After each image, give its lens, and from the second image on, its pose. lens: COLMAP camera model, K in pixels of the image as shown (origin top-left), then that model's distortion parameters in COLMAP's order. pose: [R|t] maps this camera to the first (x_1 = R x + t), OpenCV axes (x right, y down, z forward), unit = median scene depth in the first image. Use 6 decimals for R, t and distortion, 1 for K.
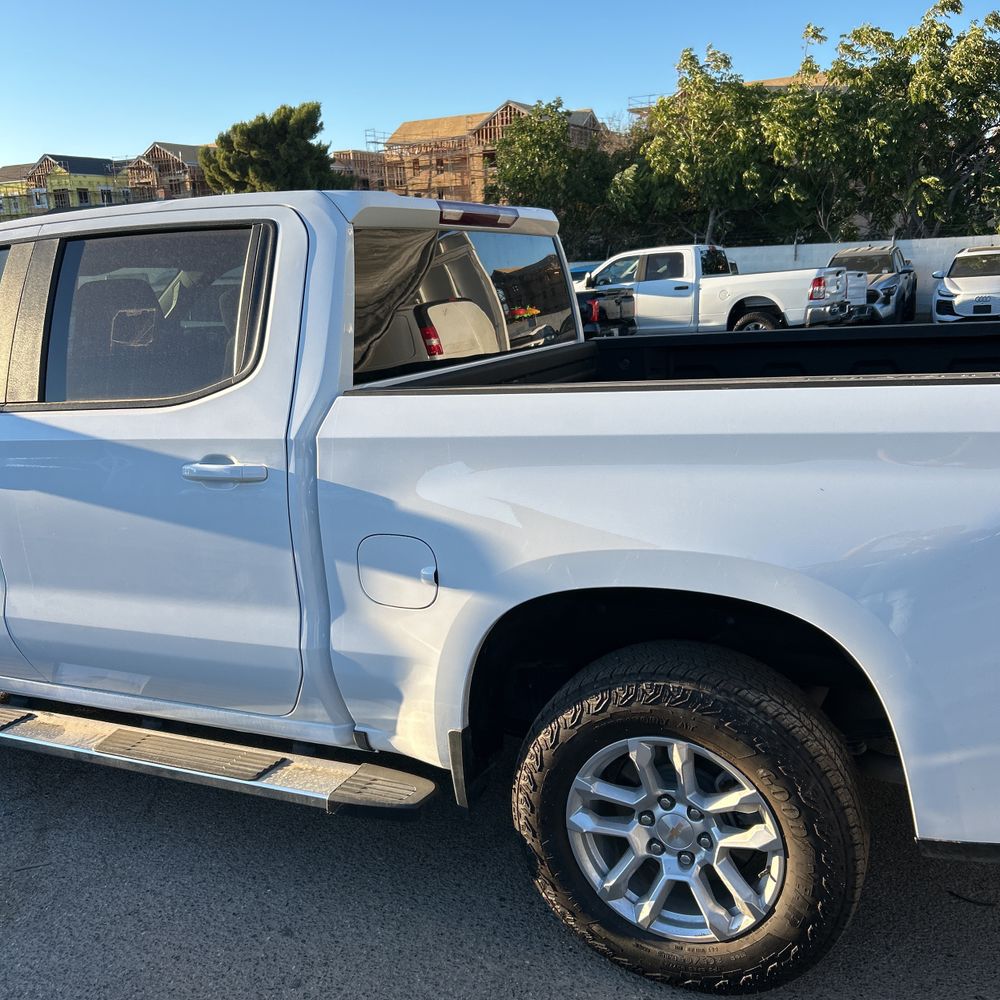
lens RADIAL K [[1013.4, 0, 486.8], [0, 1013.4, 498.9], [0, 0, 1]] dist [0.019175, 0.000000]
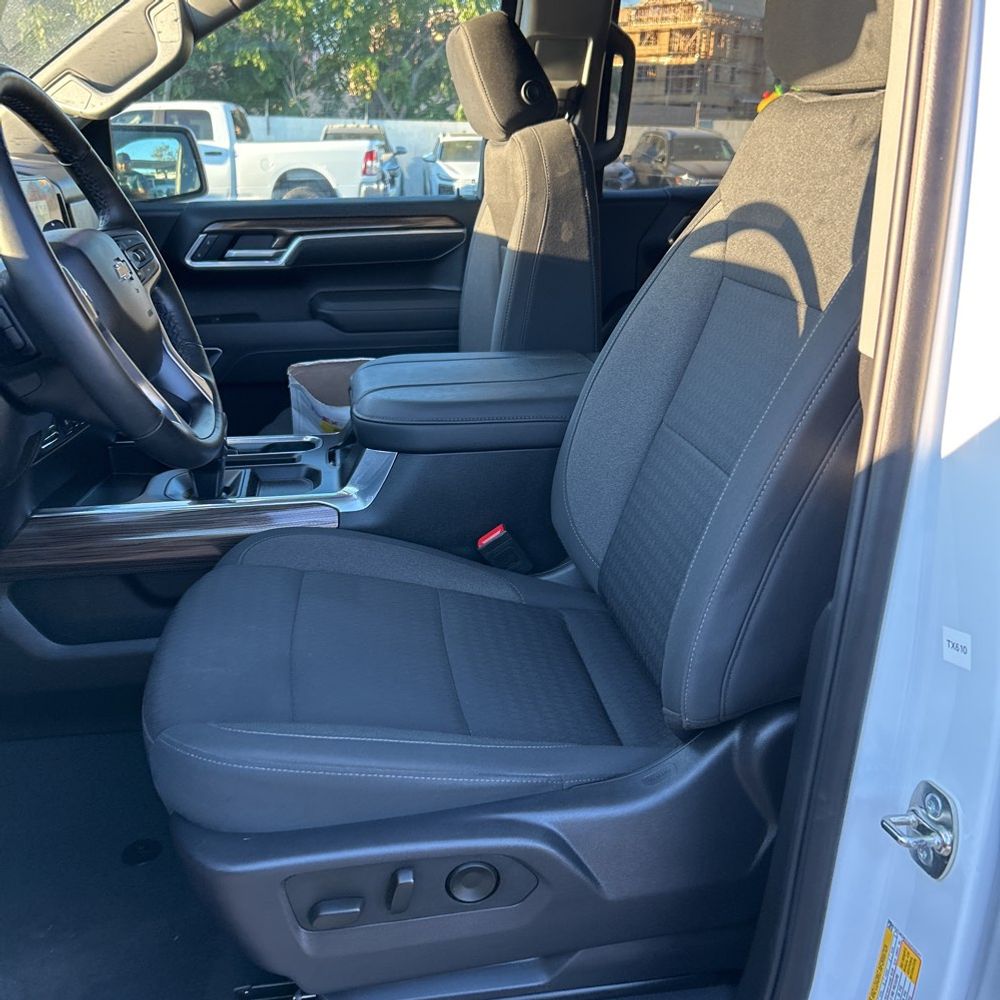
lens RADIAL K [[1013.4, 0, 492.5], [0, 1013.4, 489.6], [0, 0, 1]] dist [0.019175, 0.000000]
pose [[0.826777, -0.121194, 0.549320, -0.120069], [0.066305, 0.990704, 0.118779, -0.016347], [-0.558609, -0.061781, 0.827127, 0.160272]]
